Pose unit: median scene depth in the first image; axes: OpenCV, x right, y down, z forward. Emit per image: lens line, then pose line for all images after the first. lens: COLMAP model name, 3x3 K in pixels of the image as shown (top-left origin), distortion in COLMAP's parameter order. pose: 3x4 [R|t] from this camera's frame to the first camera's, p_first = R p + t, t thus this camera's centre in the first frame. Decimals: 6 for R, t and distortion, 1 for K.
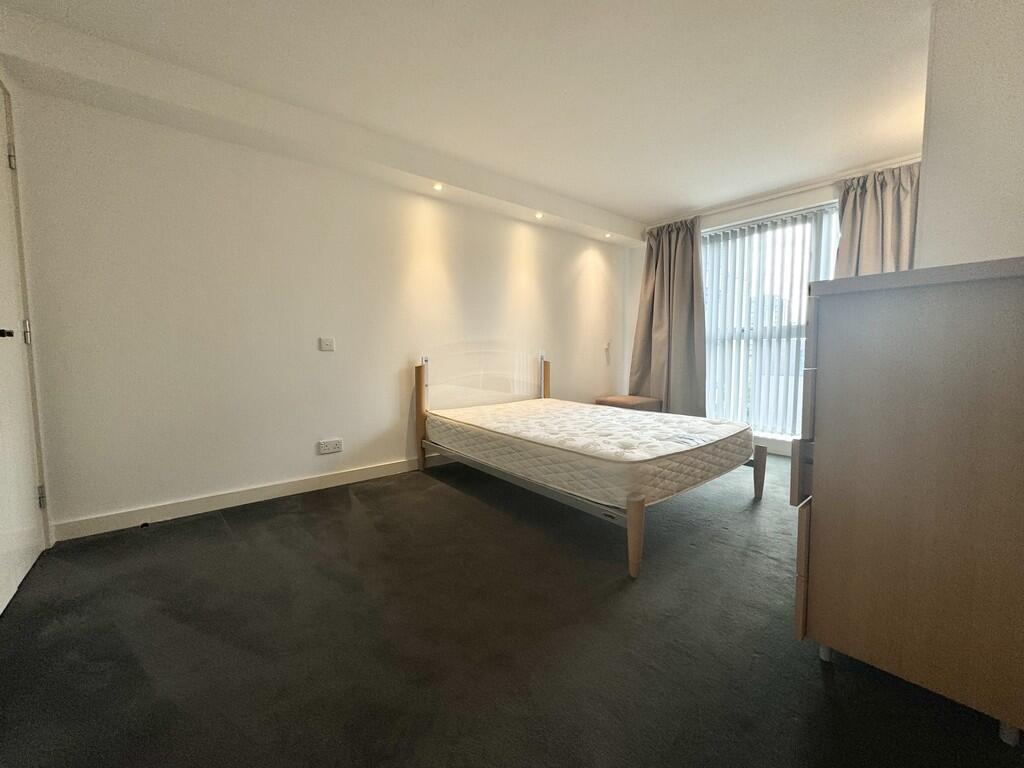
lens RADIAL K [[407.0, 0, 513.7], [0, 407.0, 382.5], [0, 0, 1]] dist [-0.001587, -0.000022]
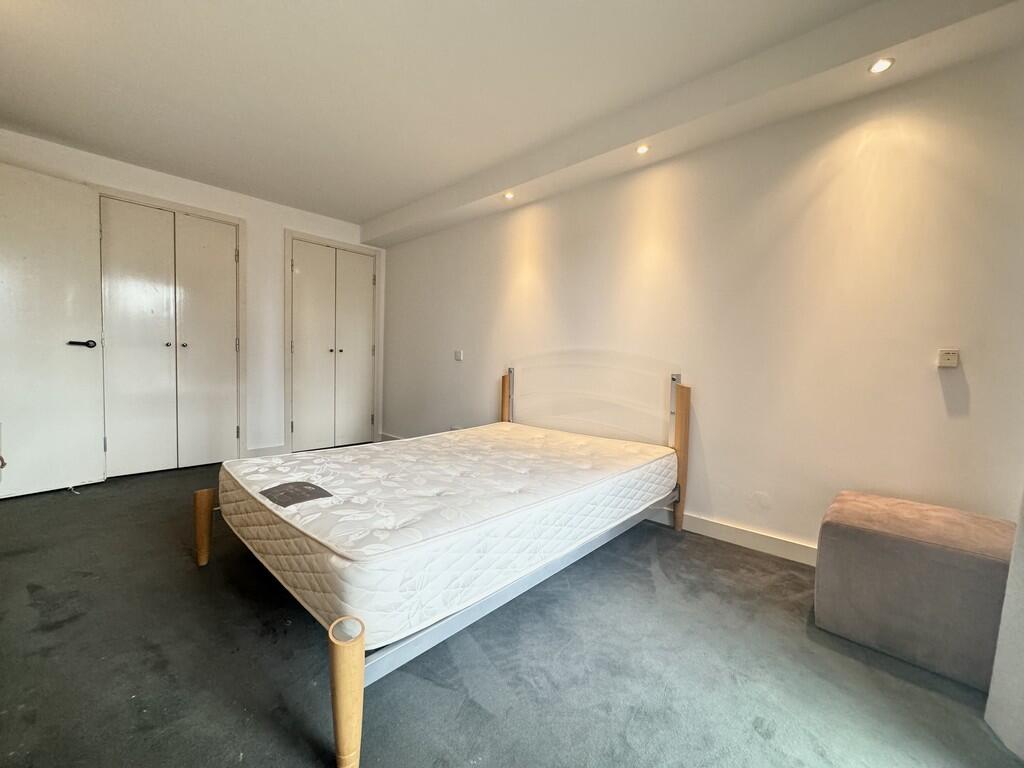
lens RADIAL K [[407.0, 0, 513.7], [0, 407.0, 382.5], [0, 0, 1]] dist [-0.001587, -0.000022]
pose [[0.140615, 0.053831, -0.988600, 0.768973], [-0.105009, 0.993699, 0.039173, -0.067729], [0.984480, 0.098304, 0.145381, 0.868498]]
